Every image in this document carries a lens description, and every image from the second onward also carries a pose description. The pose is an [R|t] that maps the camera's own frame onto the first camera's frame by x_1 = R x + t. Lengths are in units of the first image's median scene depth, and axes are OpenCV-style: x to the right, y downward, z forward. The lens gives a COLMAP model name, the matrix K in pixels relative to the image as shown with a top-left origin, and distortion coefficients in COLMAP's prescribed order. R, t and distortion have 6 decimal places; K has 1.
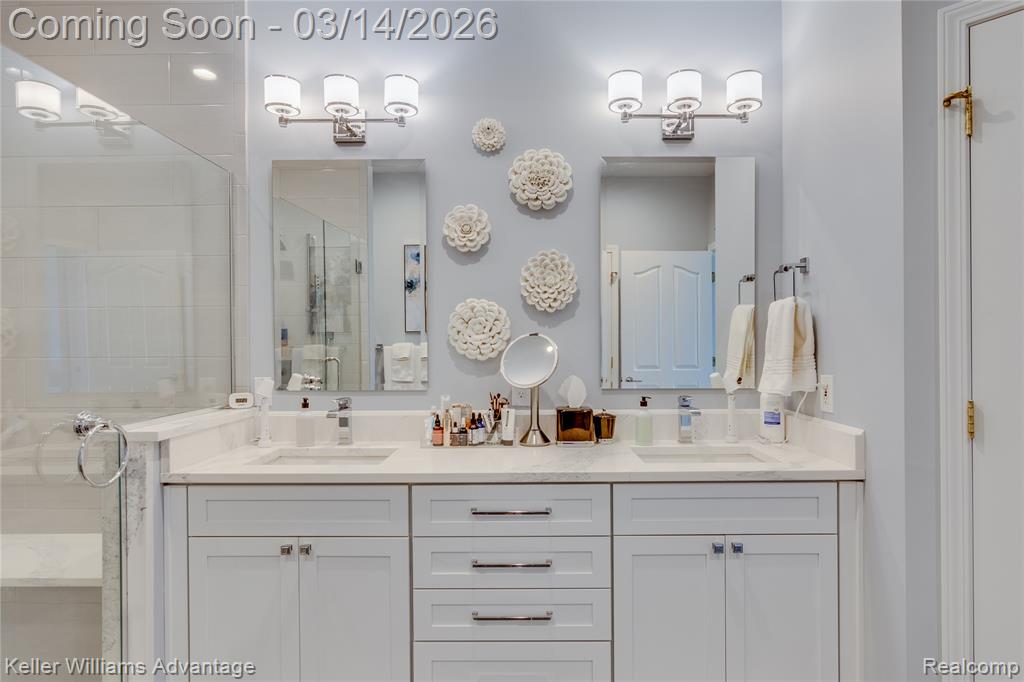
lens RADIAL K [[561.3, 0, 514.4], [0, 561.3, 340.3], [0, 0, 1]] dist [-0.004416, 0.001873]
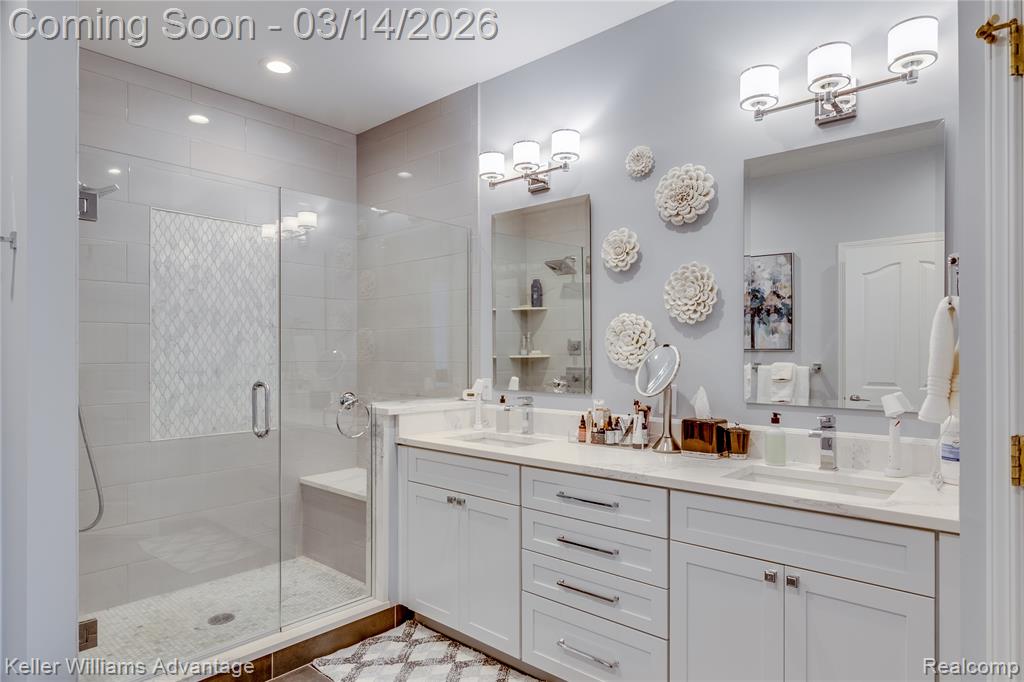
lens RADIAL K [[561.3, 0, 502.9], [0, 561.3, 349.7], [0, 0, 1]] dist [-0.004416, 0.001873]
pose [[0.766538, 0.001386, -0.642198, 0.473631], [-0.002387, 0.999997, -0.000691, -0.001920], [0.642195, 0.002062, 0.766538, 0.003276]]
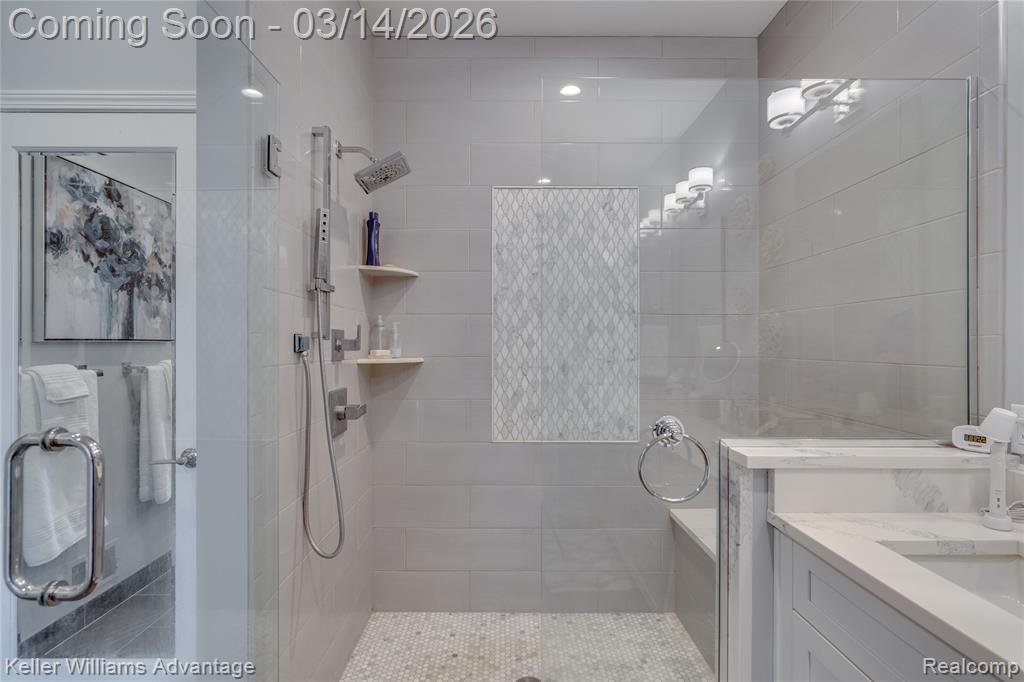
lens RADIAL K [[490.6, 0, 503.8], [0, 490.6, 345.6], [0, 0, 1]] dist [-0.003998, -0.001348]
pose [[0.024156, 0.007116, -0.999683, 0.040831], [0.002883, 0.999970, 0.007188, -0.000829], [0.999704, -0.003056, 0.024135, 0.490543]]
